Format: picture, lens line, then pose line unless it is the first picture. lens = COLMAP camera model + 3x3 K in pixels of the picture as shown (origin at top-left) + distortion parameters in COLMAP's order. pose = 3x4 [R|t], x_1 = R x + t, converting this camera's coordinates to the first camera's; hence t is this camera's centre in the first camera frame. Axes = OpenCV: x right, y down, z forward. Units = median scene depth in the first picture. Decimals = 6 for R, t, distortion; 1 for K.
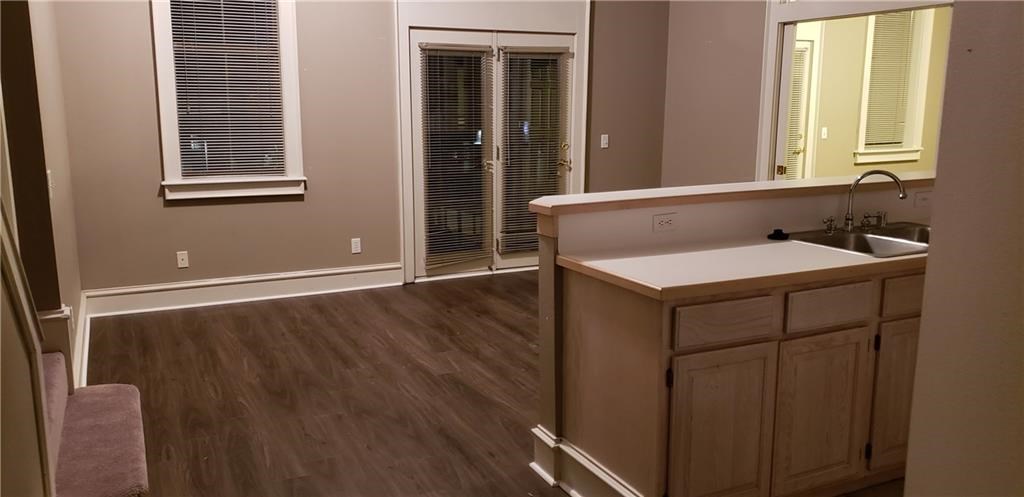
lens RADIAL K [[781.1, 0, 489.0], [0, 781.1, 237.8], [0, 0, 1]] dist [0.125034, -0.145977]
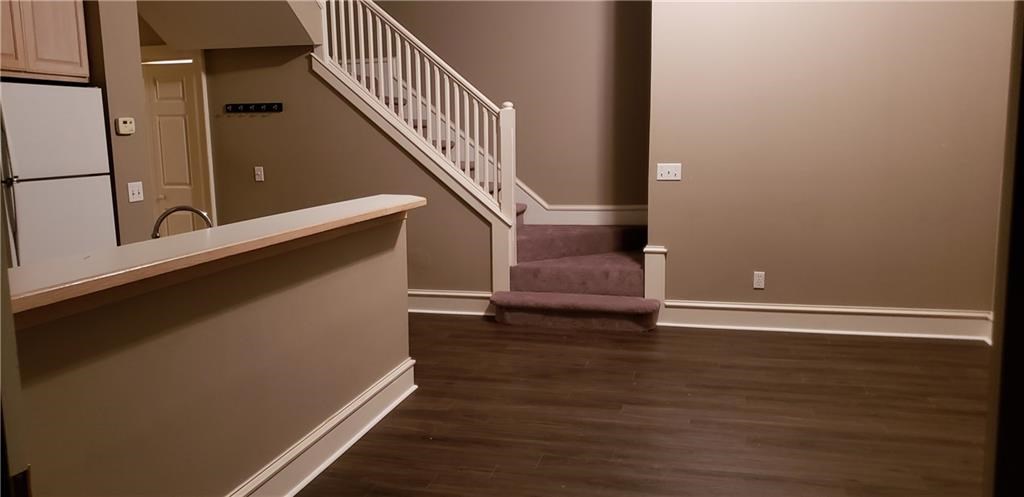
lens RADIAL K [[789.1, 0, 489.3], [0, 789.1, 245.3], [0, 0, 1]] dist [0.112071, -0.160445]
pose [[-0.652657, 0.125564, -0.747177, 0.533036], [-0.108204, 0.960616, 0.255948, -0.173340], [0.749888, 0.247894, -0.613366, 1.032671]]
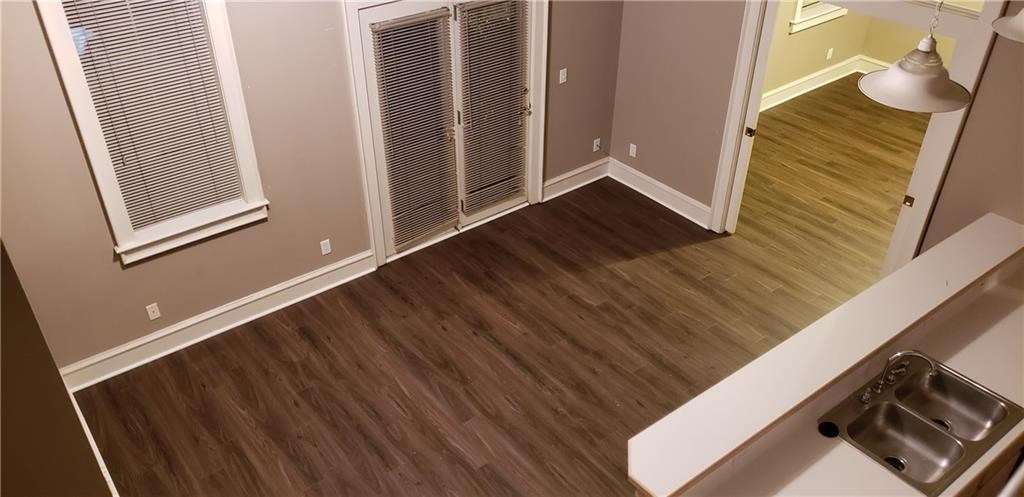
lens RADIAL K [[789.1, 0, 489.3], [0, 789.1, 245.3], [0, 0, 1]] dist [0.112071, -0.160445]
pose [[0.979996, -0.121394, 0.157707, -0.133409], [0.046459, 0.910077, 0.411828, -0.396576], [-0.193519, -0.396263, 0.897511, 0.107008]]
